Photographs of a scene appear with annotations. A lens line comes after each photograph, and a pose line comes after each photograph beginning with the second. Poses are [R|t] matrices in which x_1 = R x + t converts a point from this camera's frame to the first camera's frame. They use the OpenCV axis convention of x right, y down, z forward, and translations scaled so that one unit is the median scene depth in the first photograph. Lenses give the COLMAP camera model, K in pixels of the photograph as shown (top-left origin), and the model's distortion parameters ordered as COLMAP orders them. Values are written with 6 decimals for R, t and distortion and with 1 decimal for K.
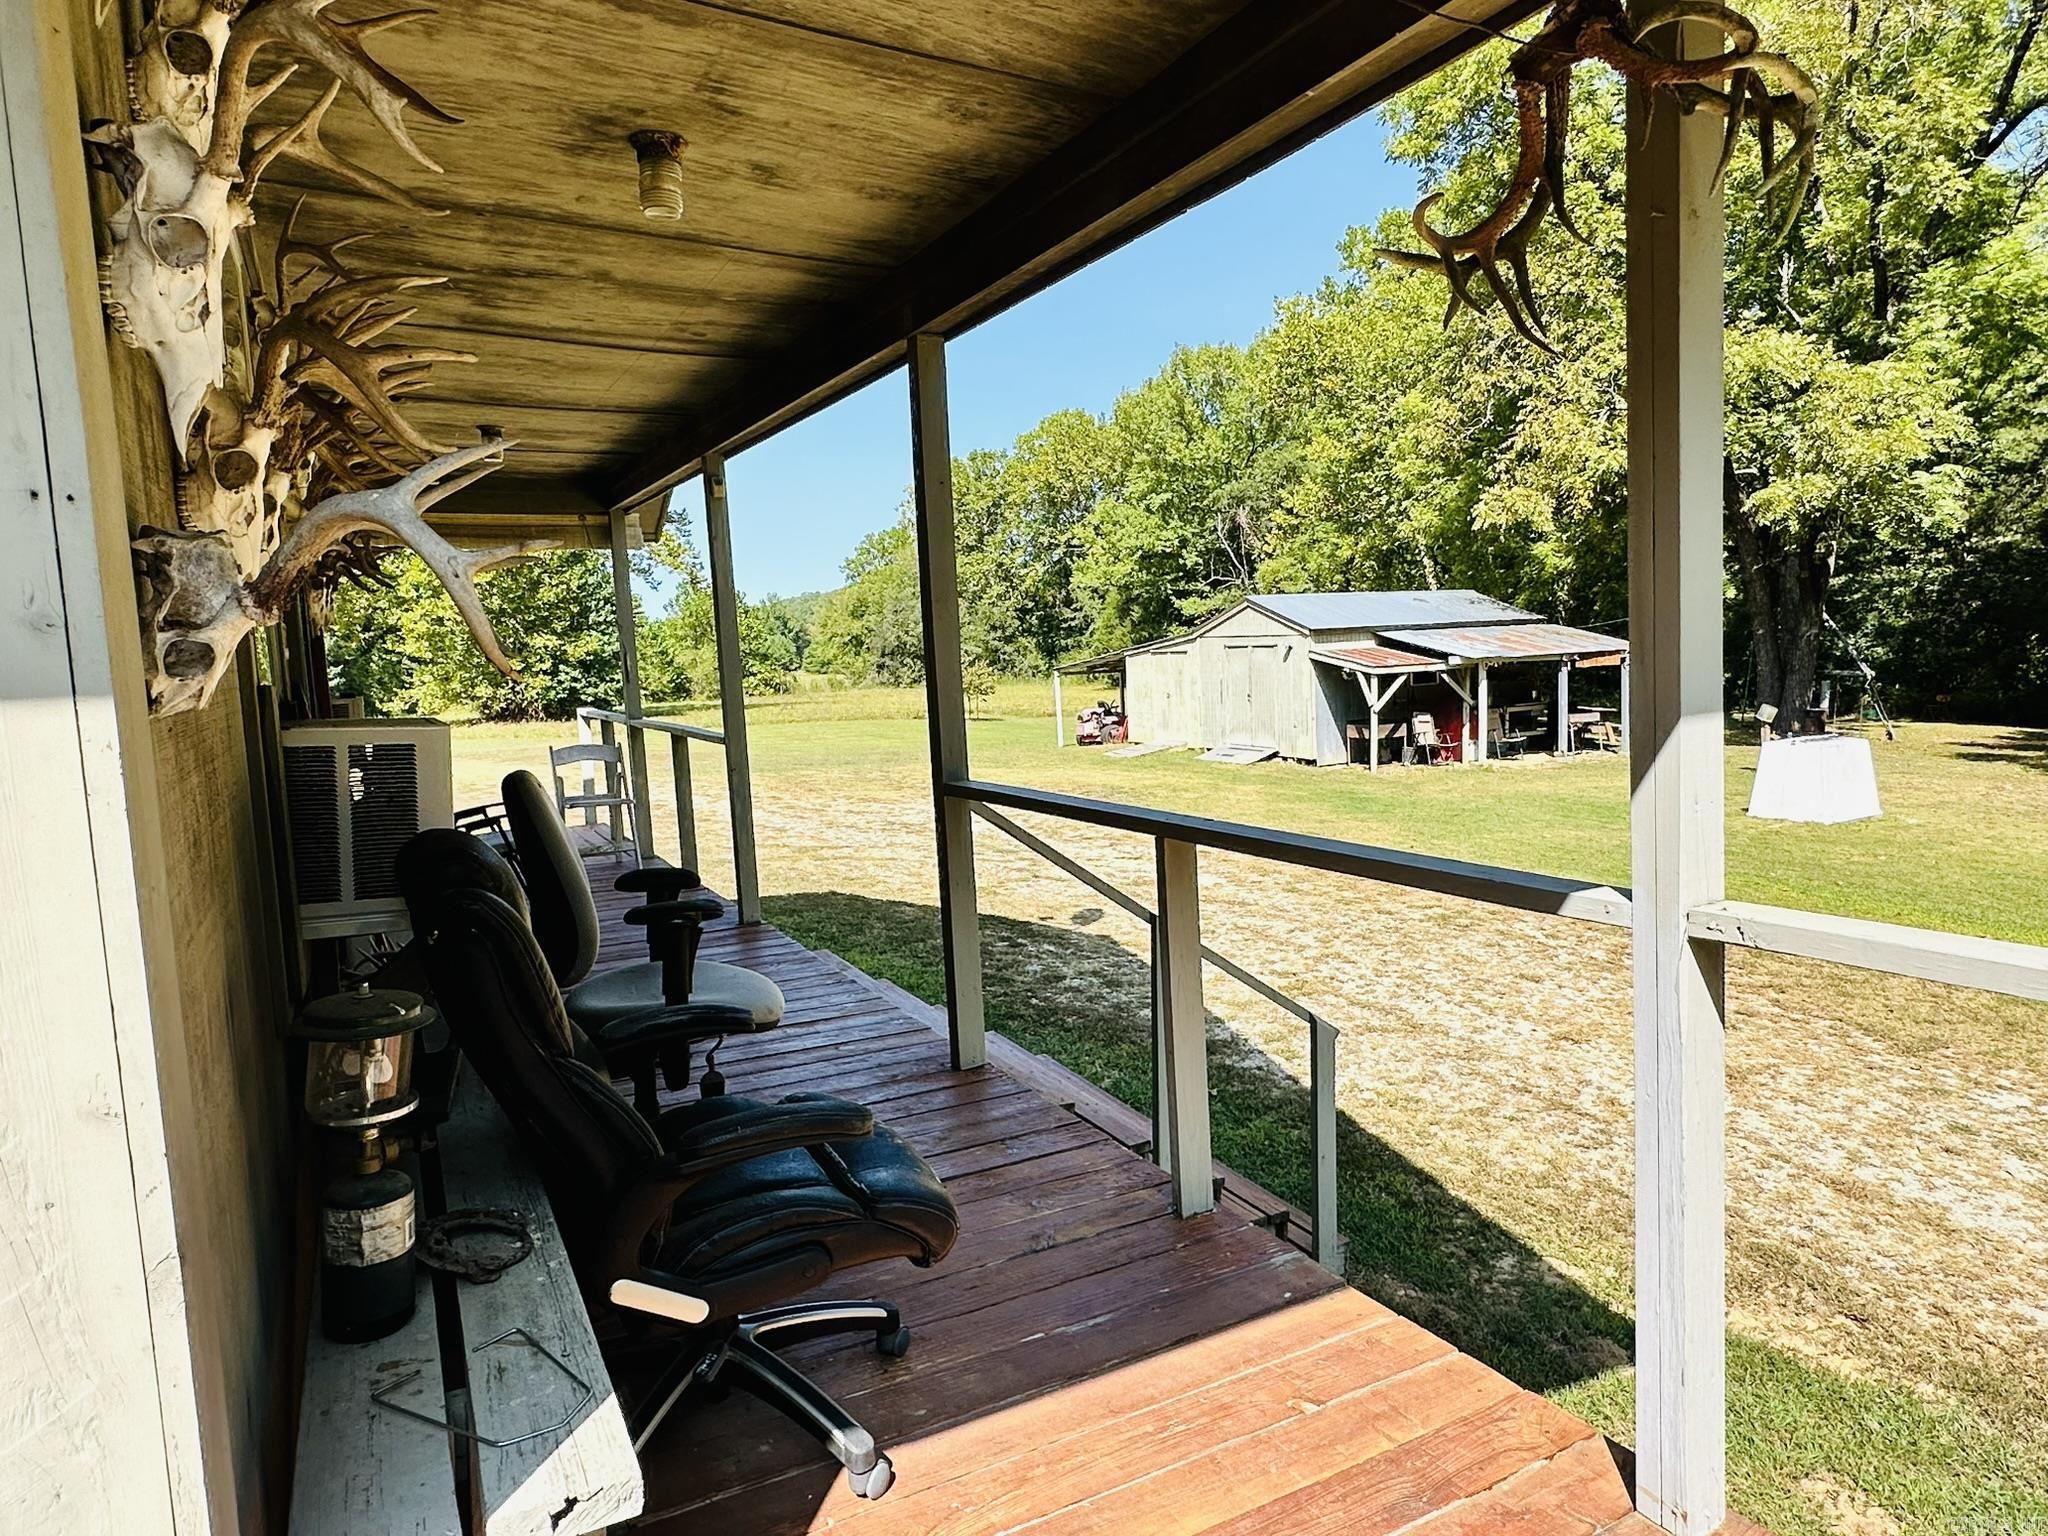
lens RADIAL K [[1231.3, 0, 1019.6], [0, 1231.3, 759.5], [0, 0, 1]] dist [-0.006787, 0.002780]
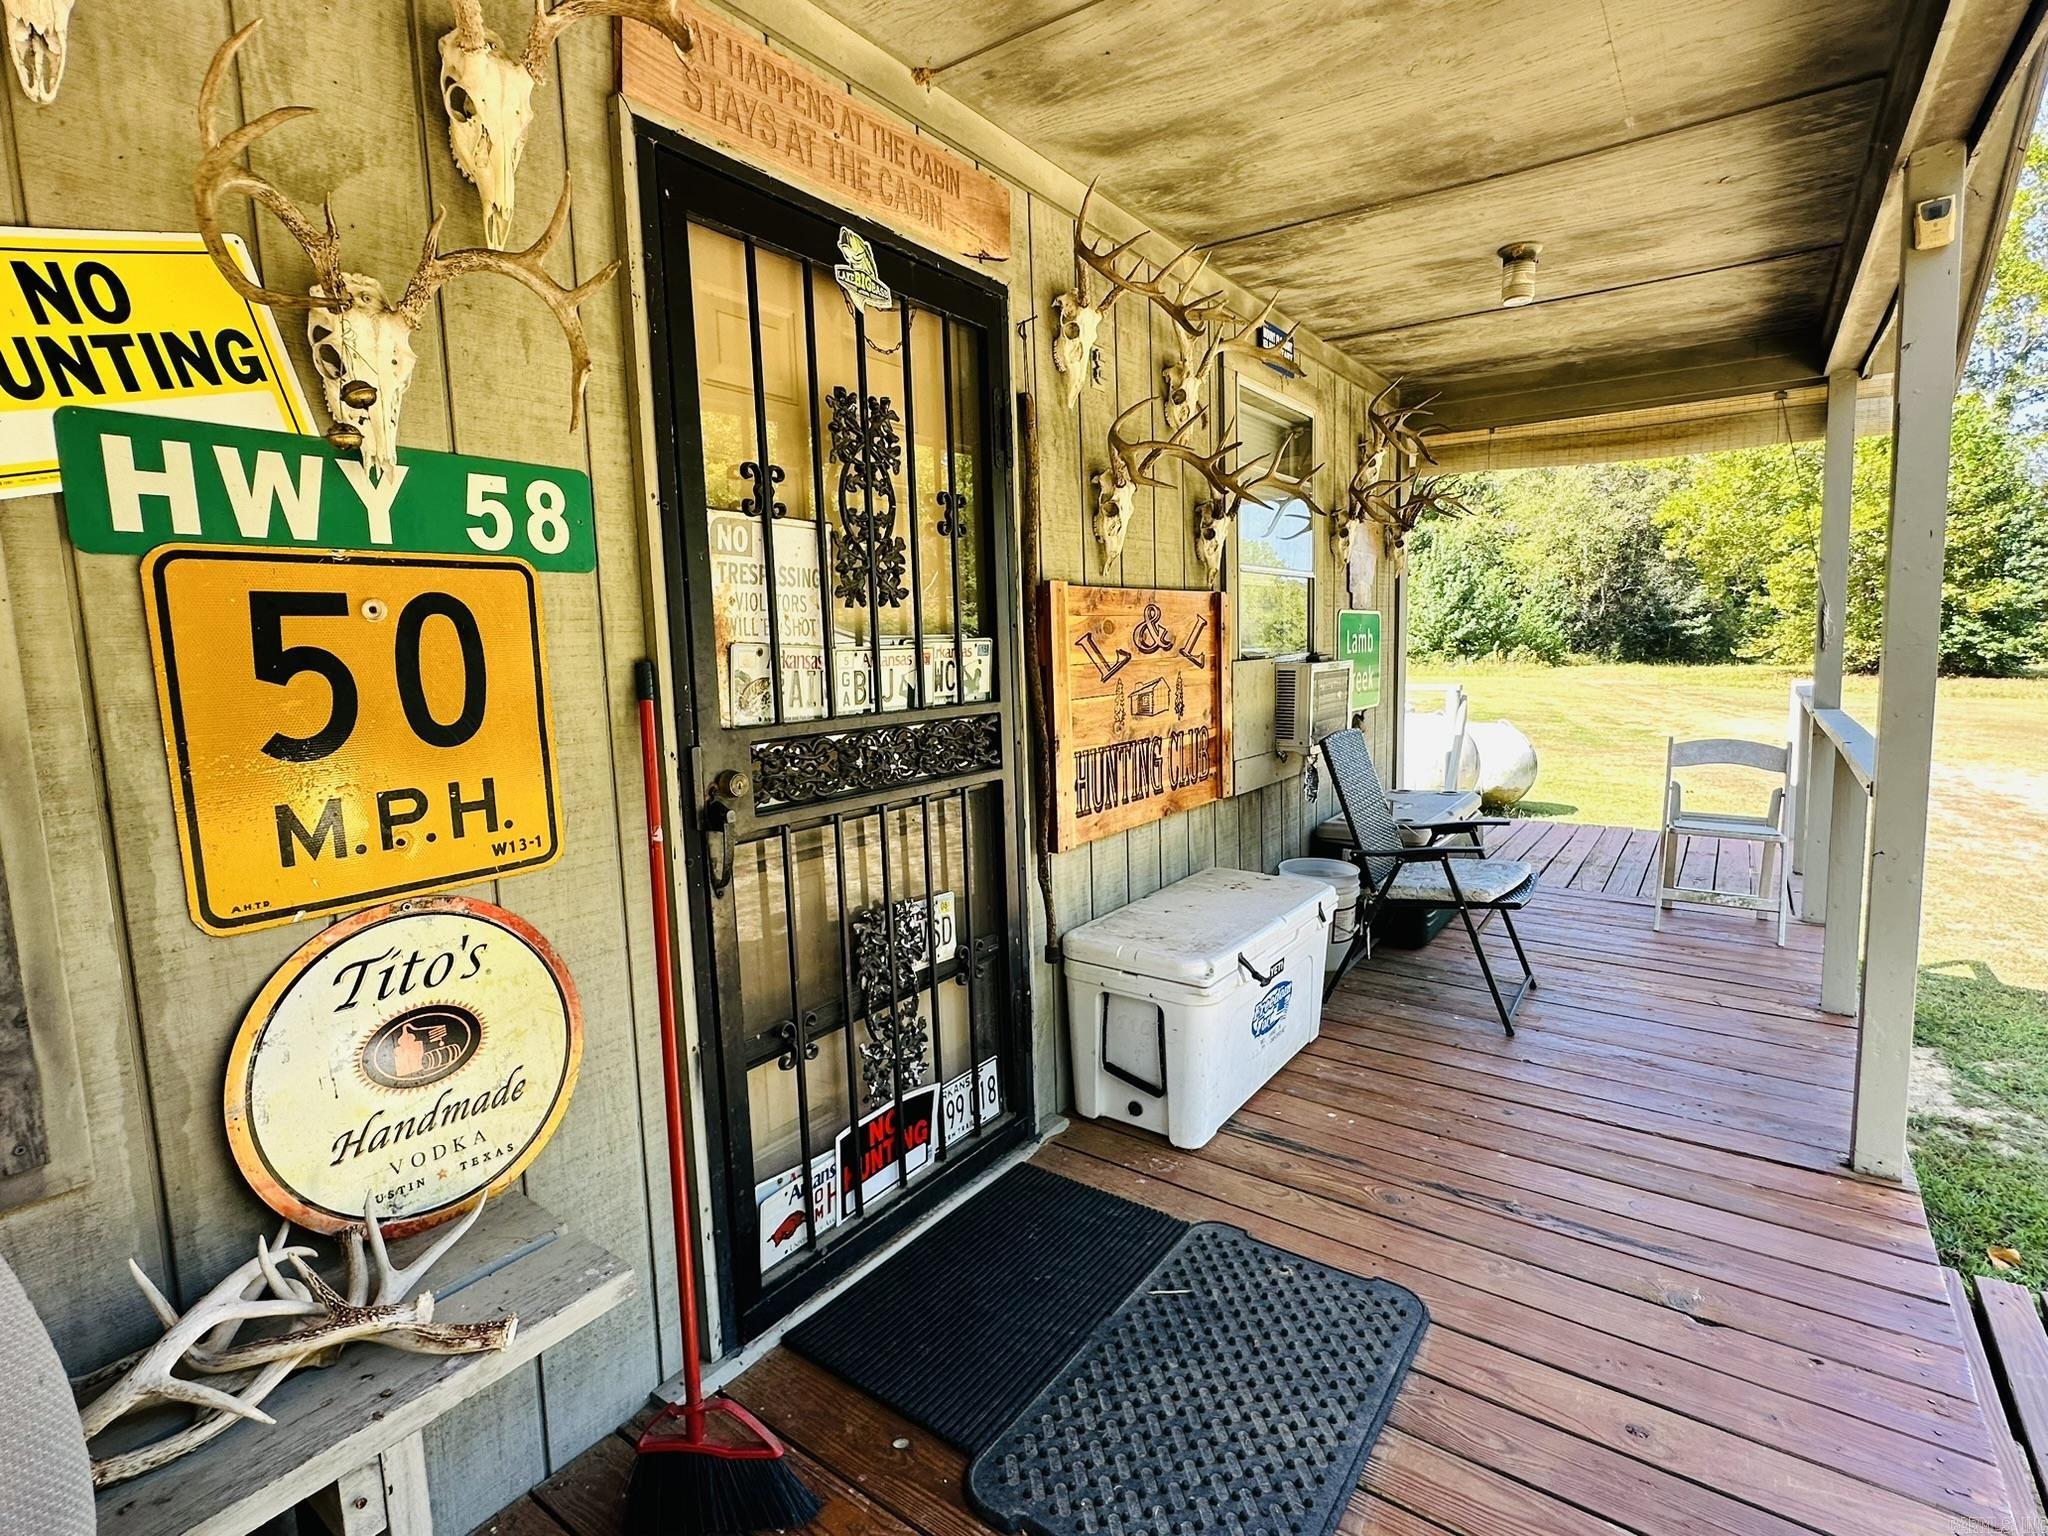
lens RADIAL K [[1003.5, 0, 1013.7], [0, 1003.5, 771.6], [0, 0, 1]] dist [-0.010273, 0.001250]
pose [[0.433836, 0.142872, -0.889592, -0.006244], [-0.071829, 0.989689, 0.123918, -0.006848], [0.898124, 0.010138, 0.439625, 0.078866]]
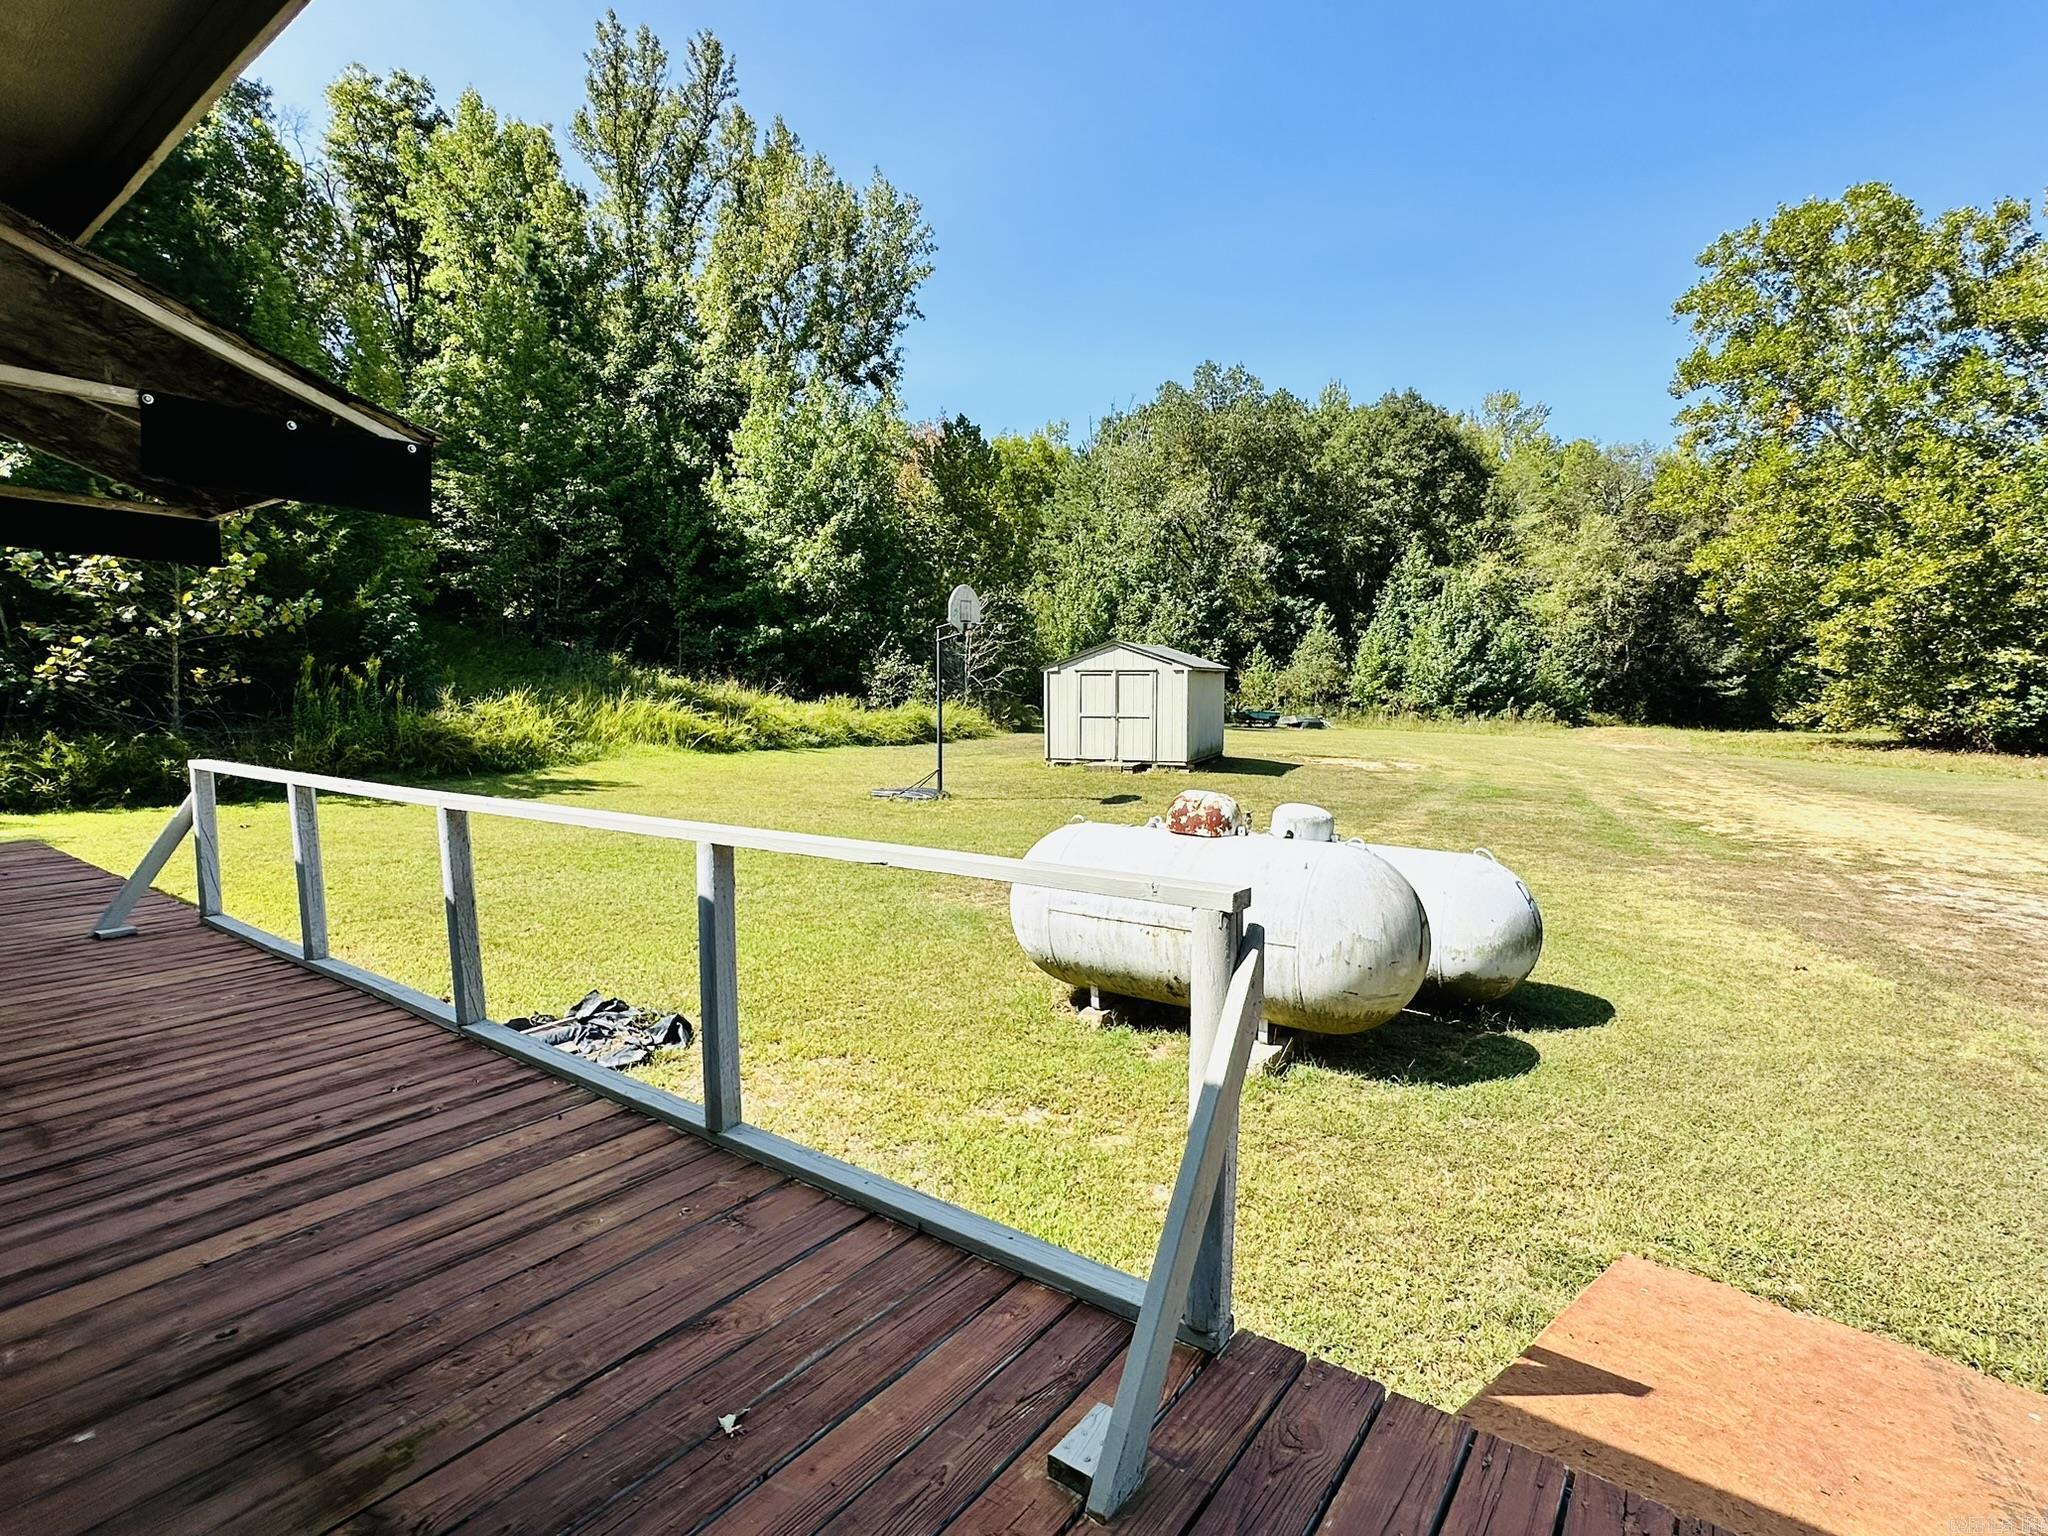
lens RADIAL K [[1003.5, 0, 1018.9], [0, 1003.5, 773.7], [0, 0, 1]] dist [-0.010273, 0.001250]
pose [[0.419554, 0.124235, -0.899189, -0.090588], [-0.102551, 0.990735, 0.089034, -0.015289], [0.901919, 0.054858, 0.428407, 0.193947]]
